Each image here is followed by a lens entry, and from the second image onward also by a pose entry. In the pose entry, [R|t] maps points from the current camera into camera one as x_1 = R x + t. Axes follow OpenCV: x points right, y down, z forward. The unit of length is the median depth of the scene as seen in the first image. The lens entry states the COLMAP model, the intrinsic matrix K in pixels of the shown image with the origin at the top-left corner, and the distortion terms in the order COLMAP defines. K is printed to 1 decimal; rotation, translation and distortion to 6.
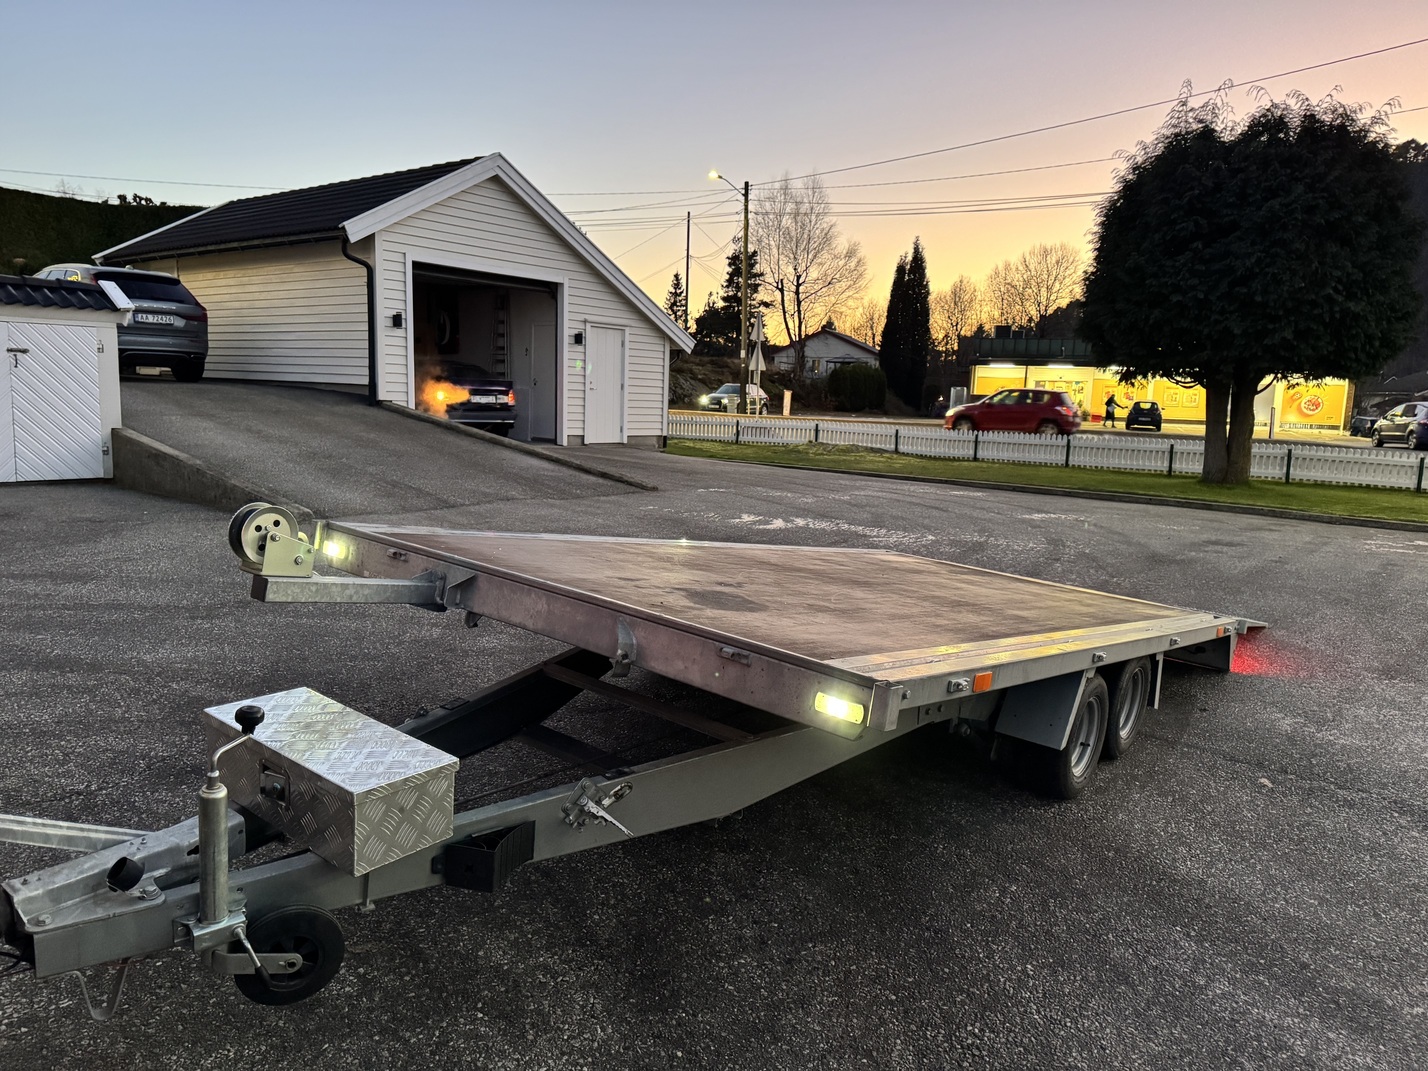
lens RADIAL K [[1006.8, 0, 717.1], [0, 1006.8, 548.2], [0, 0, 1]] dist [0.031519, -0.035754]
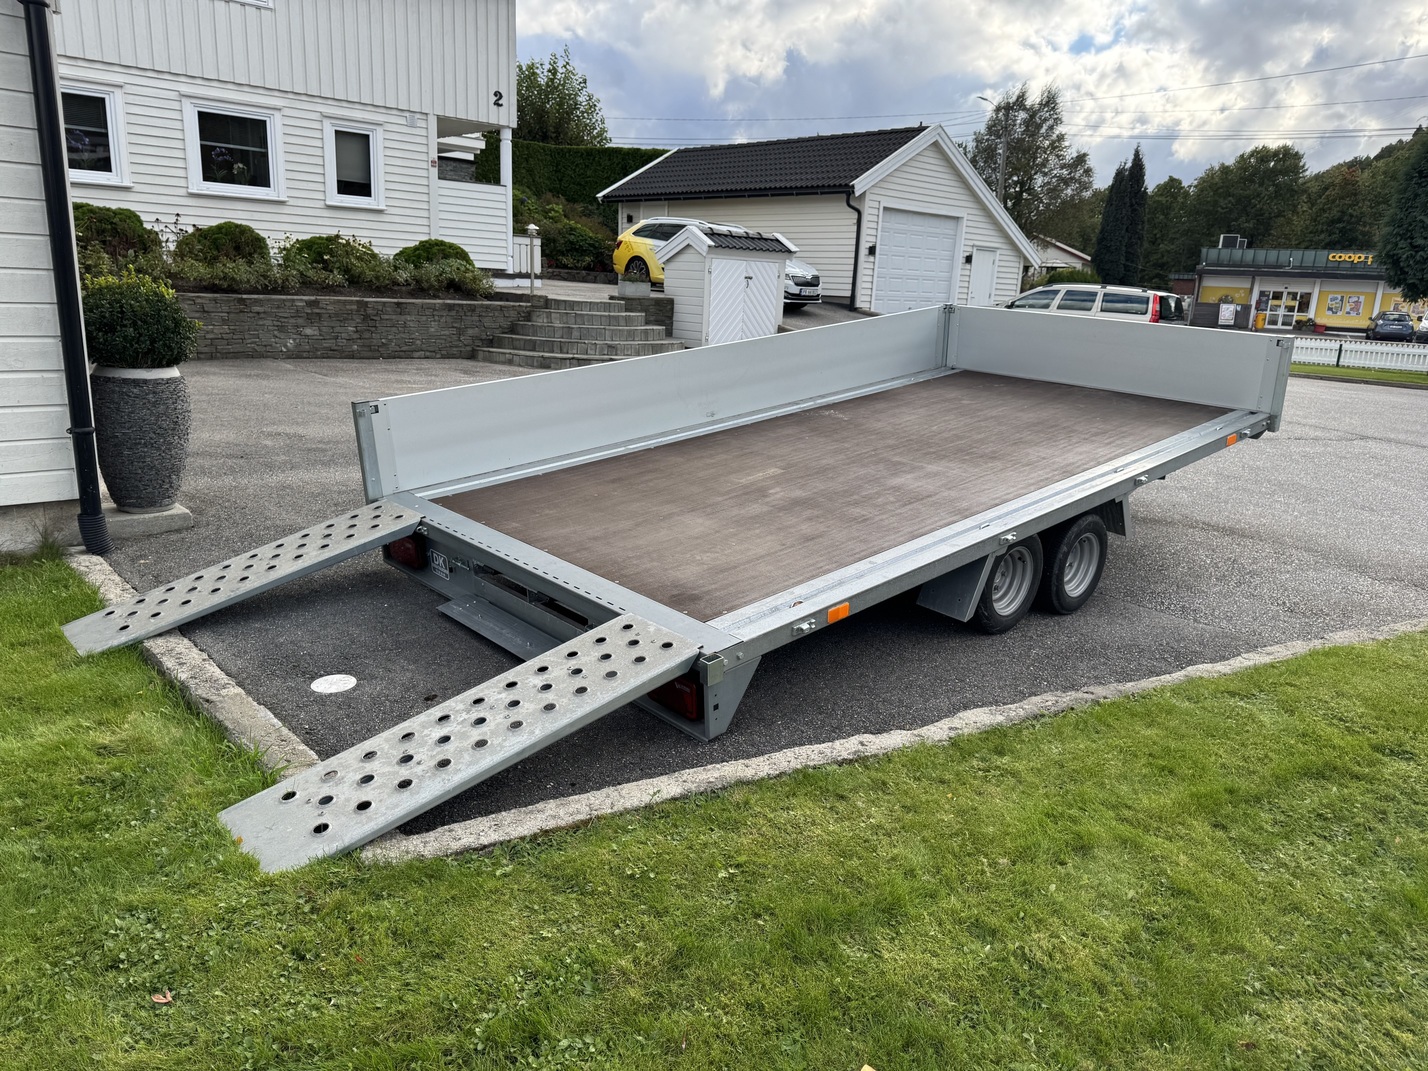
lens RADIAL K [[1006.8, 0, 727.0], [0, 1006.8, 563.2], [0, 0, 1]] dist [0.031519, -0.035754]
pose [[0.992012, 0.043118, -0.118549, -0.326793], [-0.030136, 0.993563, 0.109196, 0.062283], [0.122495, -0.104751, 0.986926, -0.467714]]
